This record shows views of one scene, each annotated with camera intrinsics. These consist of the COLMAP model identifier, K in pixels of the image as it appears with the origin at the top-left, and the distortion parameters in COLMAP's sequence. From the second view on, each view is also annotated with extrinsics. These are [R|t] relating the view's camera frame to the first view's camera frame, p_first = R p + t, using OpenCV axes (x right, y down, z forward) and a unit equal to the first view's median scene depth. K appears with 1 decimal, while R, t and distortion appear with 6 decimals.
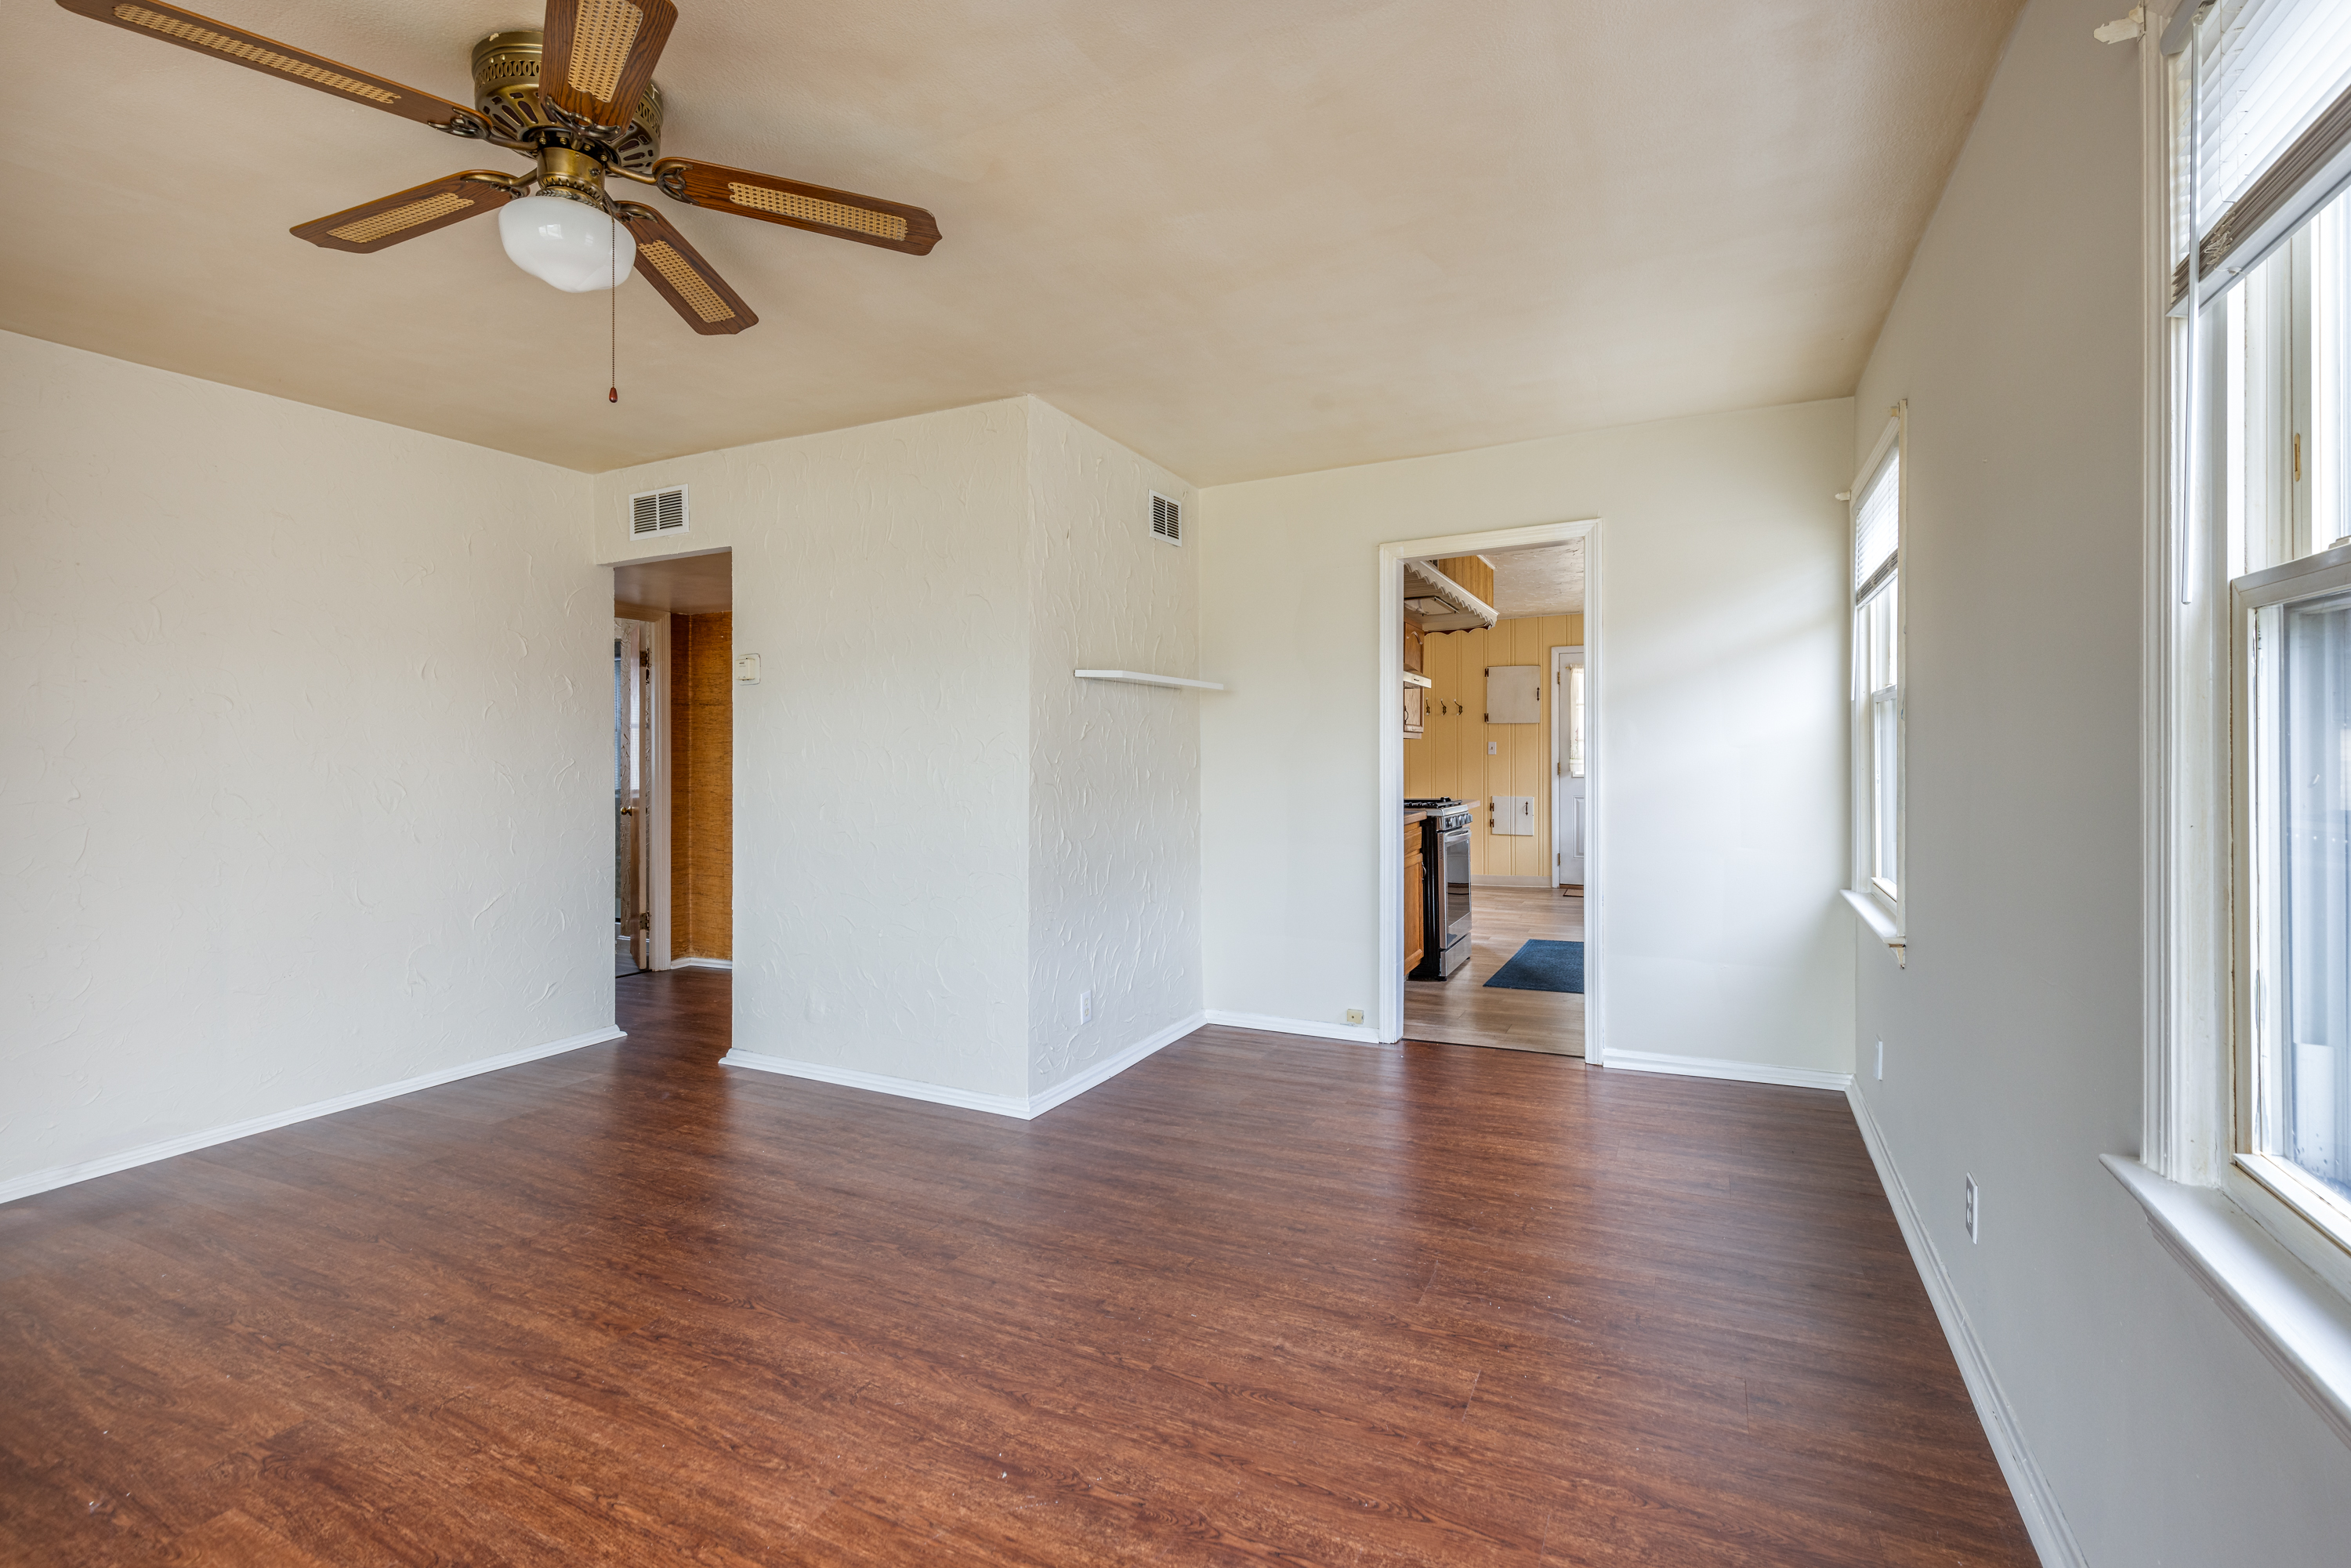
lens RADIAL K [[1045.1, 0, 1185.5], [0, 1045.1, 735.3], [0, 0, 1]] dist [0.003833, -0.000808]
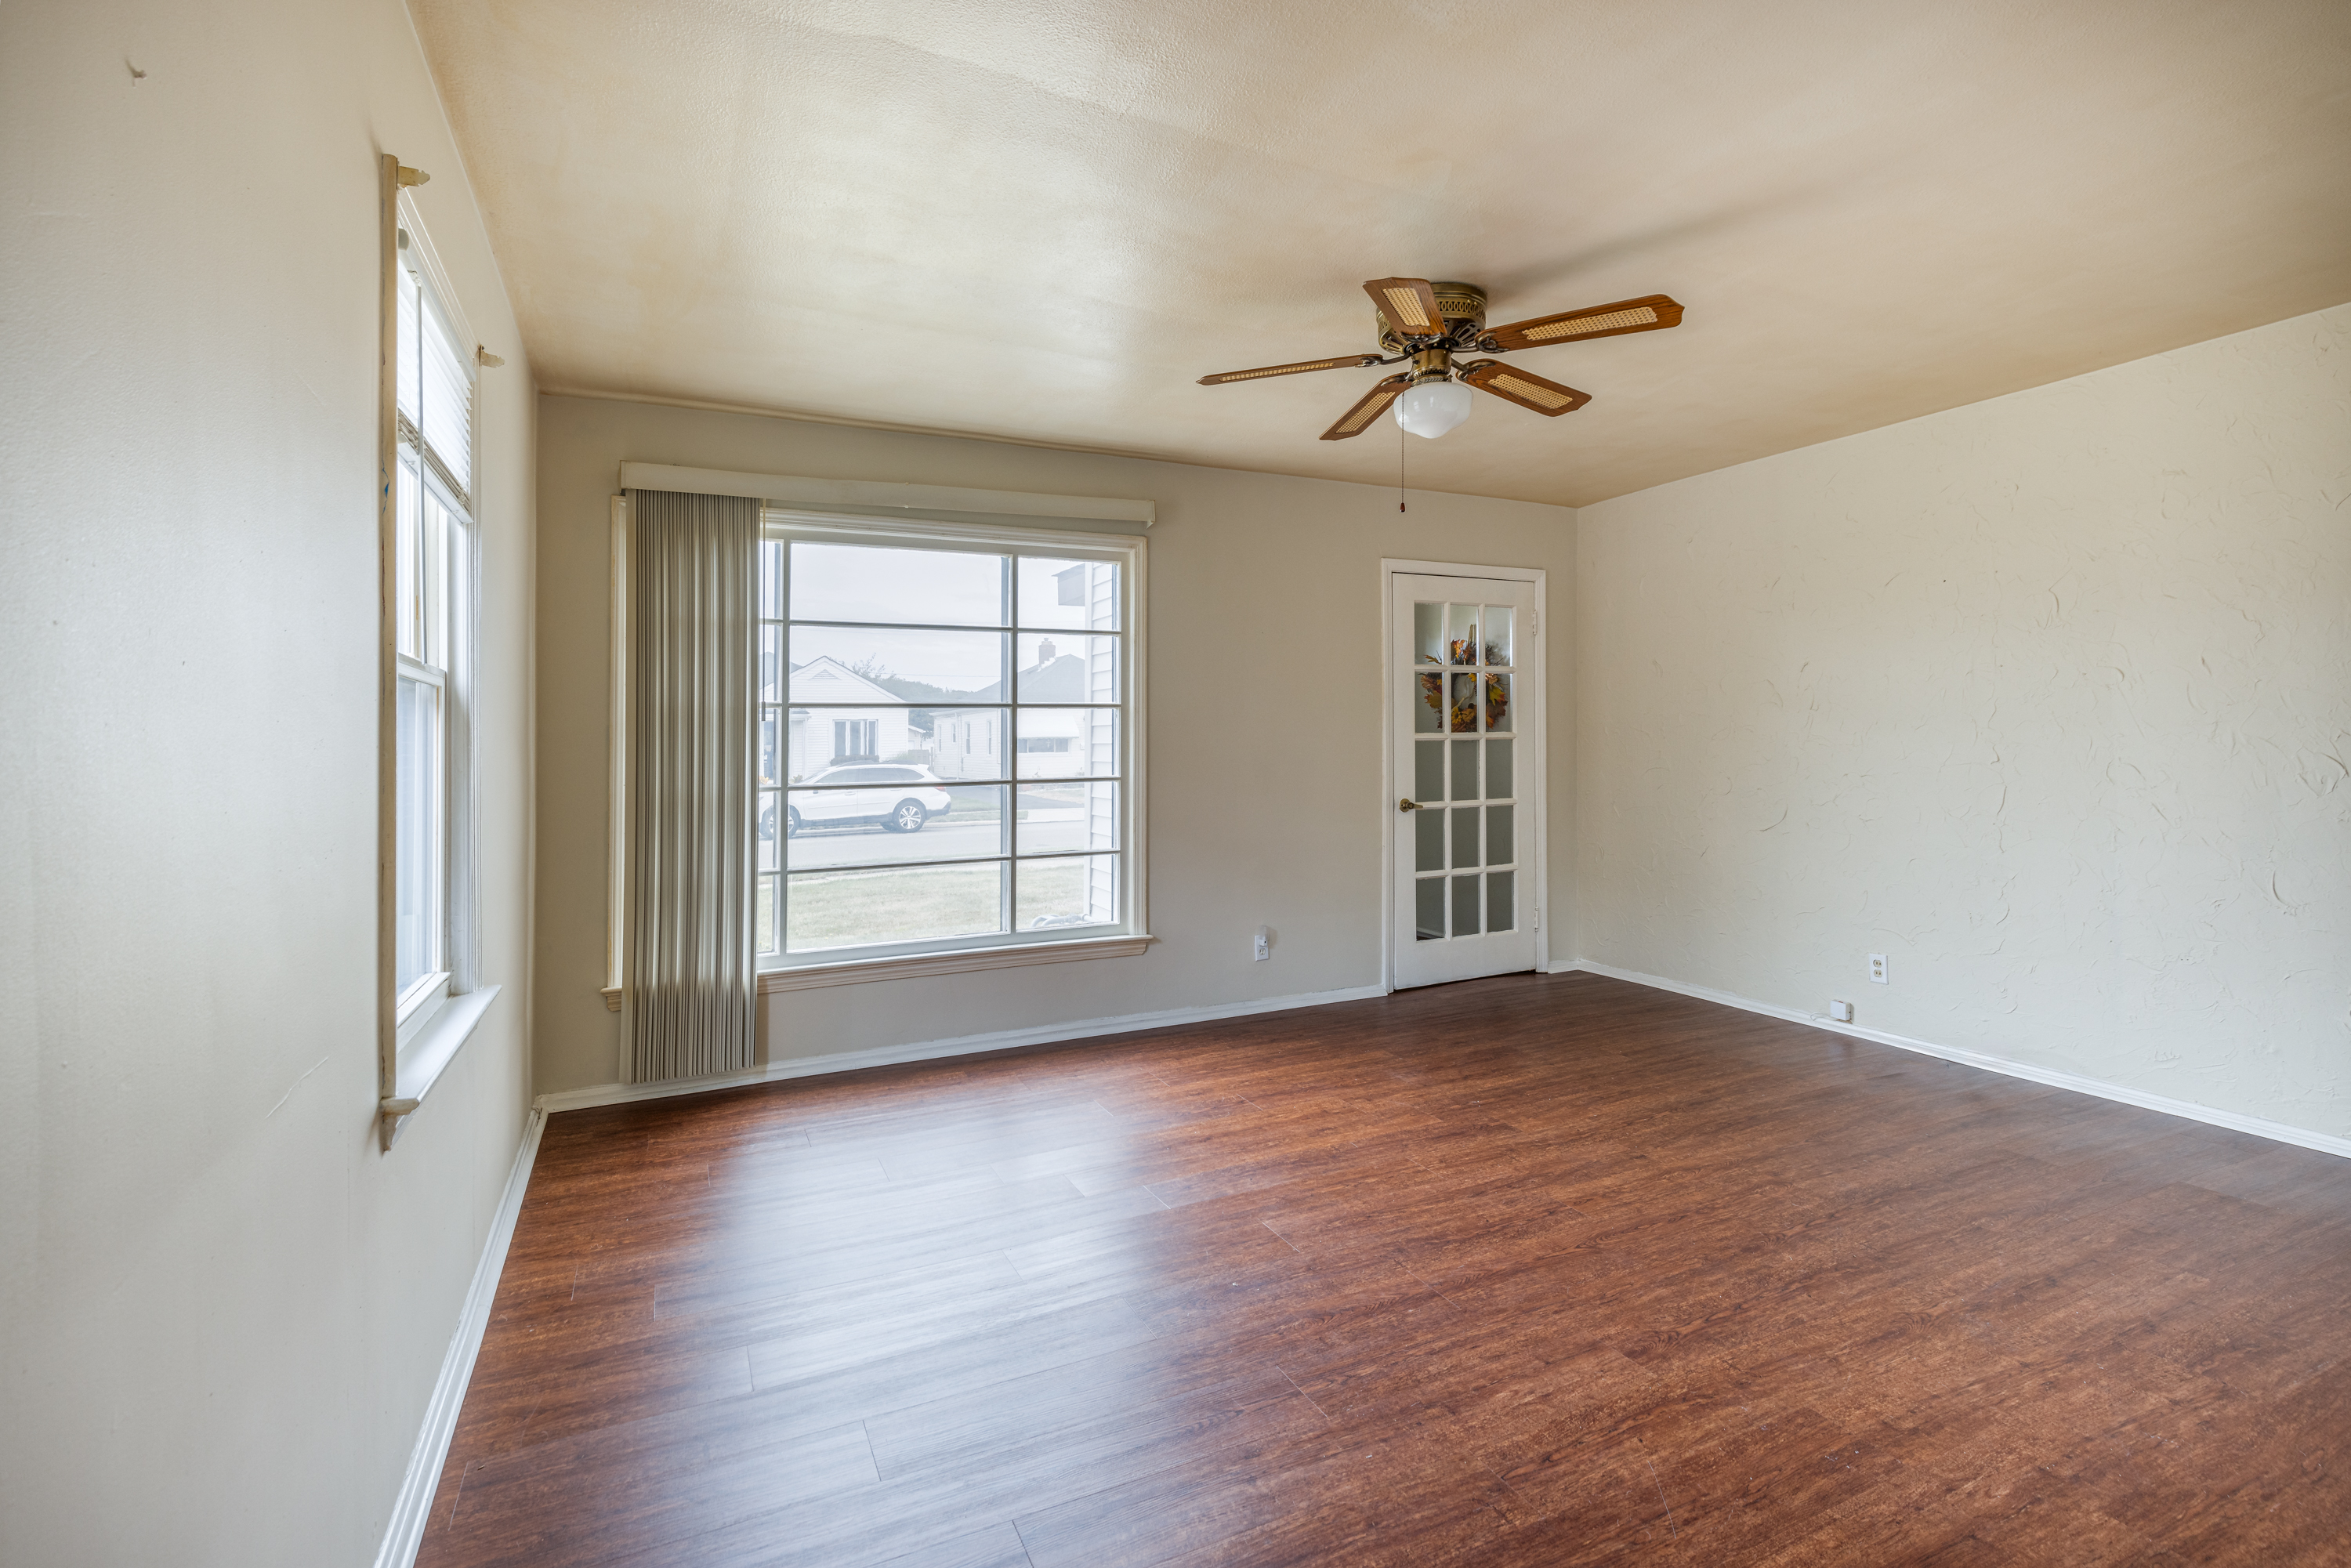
lens RADIAL K [[1045.1, 0, 1152.9], [0, 1045.1, 736.9], [0, 0, 1]] dist [0.003833, -0.000808]
pose [[-0.626964, 0.013492, -0.778931, 0.680835], [0.030385, 0.999513, -0.007144, 0.011287], [0.778455, -0.028147, -0.627069, 1.311782]]
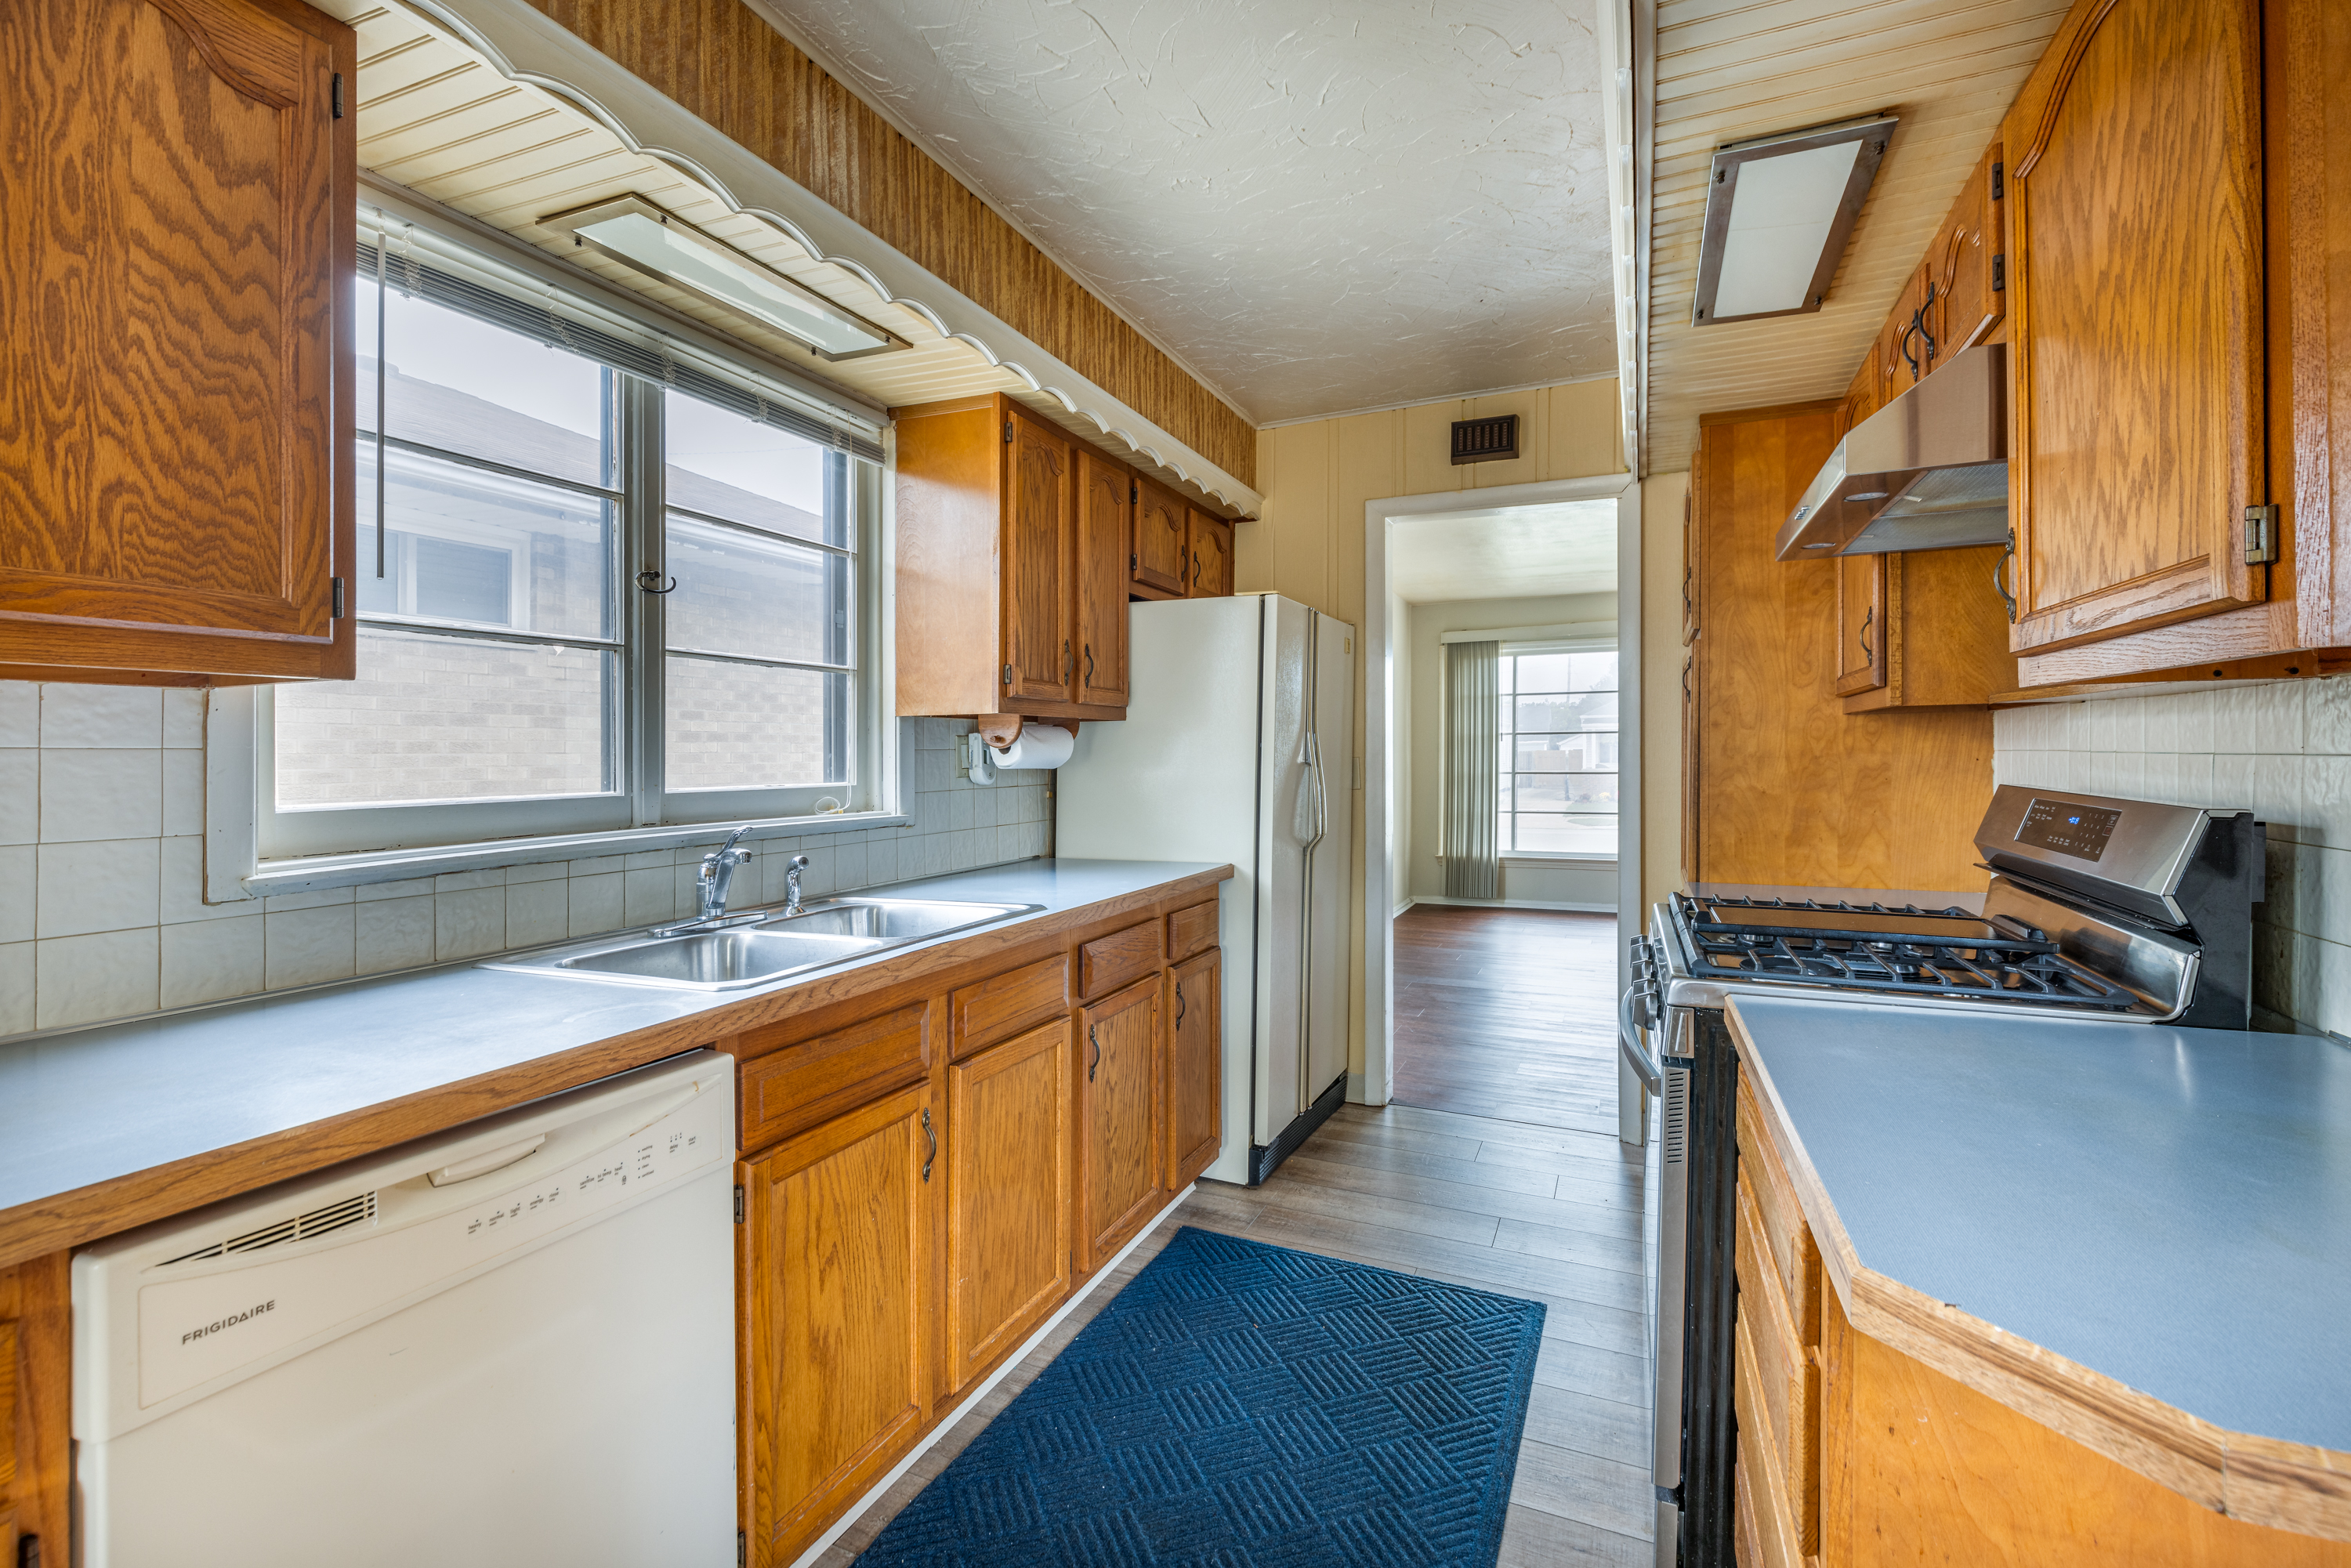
lens RADIAL K [[1045.1, 0, 1170.9], [0, 1045.1, 773.4], [0, 0, 1]] dist [0.003833, -0.000808]
pose [[-0.999297, 0.013521, -0.034963, 1.033544], [0.013516, 0.999909, 0.000384, 0.049496], [0.034965, -0.000089, -0.999389, 3.280313]]
